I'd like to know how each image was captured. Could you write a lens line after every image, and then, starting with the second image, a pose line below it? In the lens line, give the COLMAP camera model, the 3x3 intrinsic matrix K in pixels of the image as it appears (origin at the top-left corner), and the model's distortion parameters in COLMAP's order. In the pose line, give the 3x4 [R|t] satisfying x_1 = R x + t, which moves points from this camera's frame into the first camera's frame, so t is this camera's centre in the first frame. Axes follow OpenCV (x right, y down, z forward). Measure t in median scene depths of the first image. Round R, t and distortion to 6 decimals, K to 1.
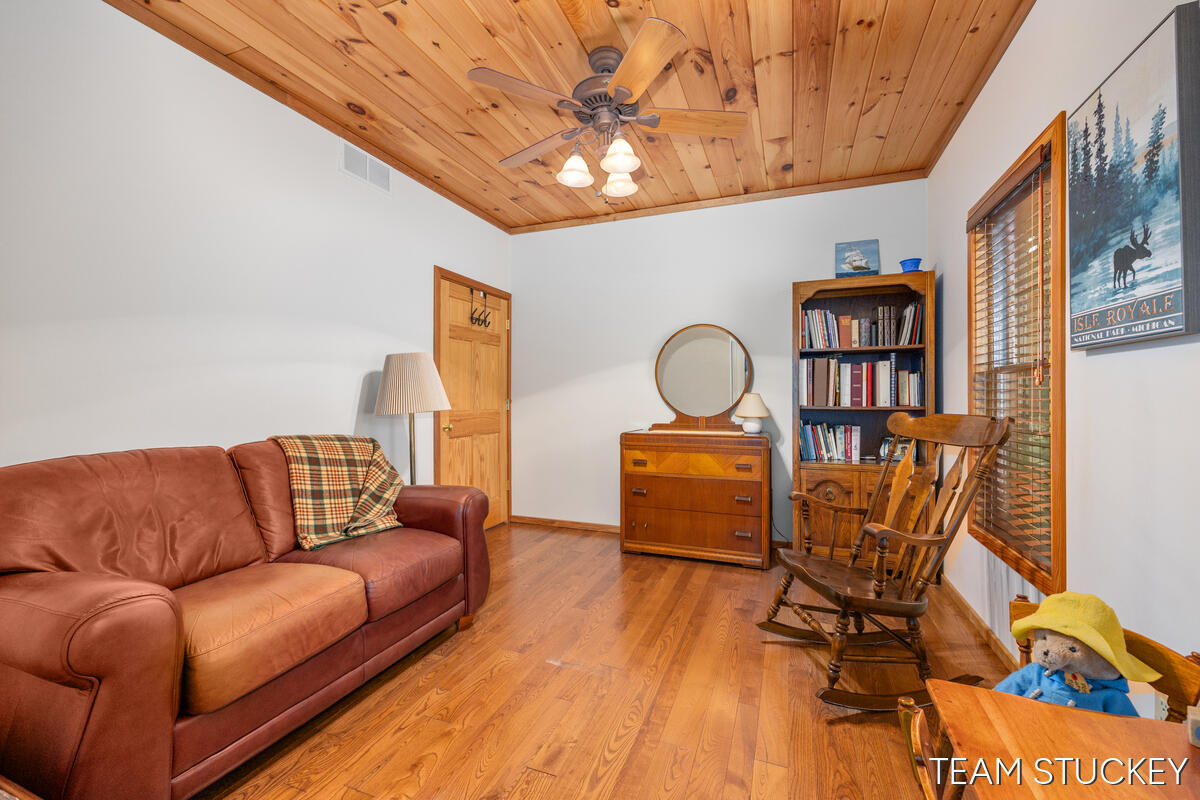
lens RADIAL K [[485.0, 0, 601.1], [0, 485.0, 399.9], [0, 0, 1]] dist [-0.001426, 0.000119]
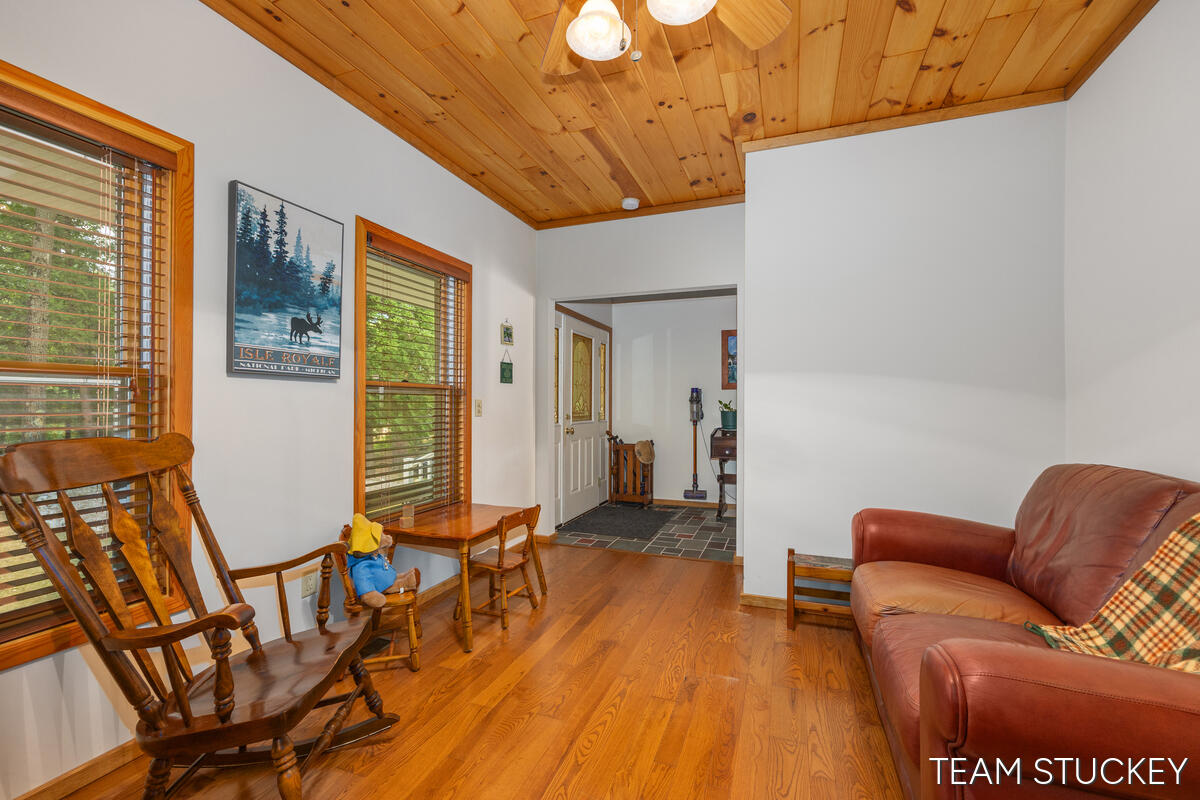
lens RADIAL K [[485.0, 0, 598.9], [0, 485.0, 396.5], [0, 0, 1]] dist [-0.001426, 0.000119]
pose [[-0.999998, -0.001127, 0.001430, 0.060004], [-0.001147, 0.999904, -0.013843, -0.028208], [-0.001414, -0.013845, -0.999903, 2.634738]]
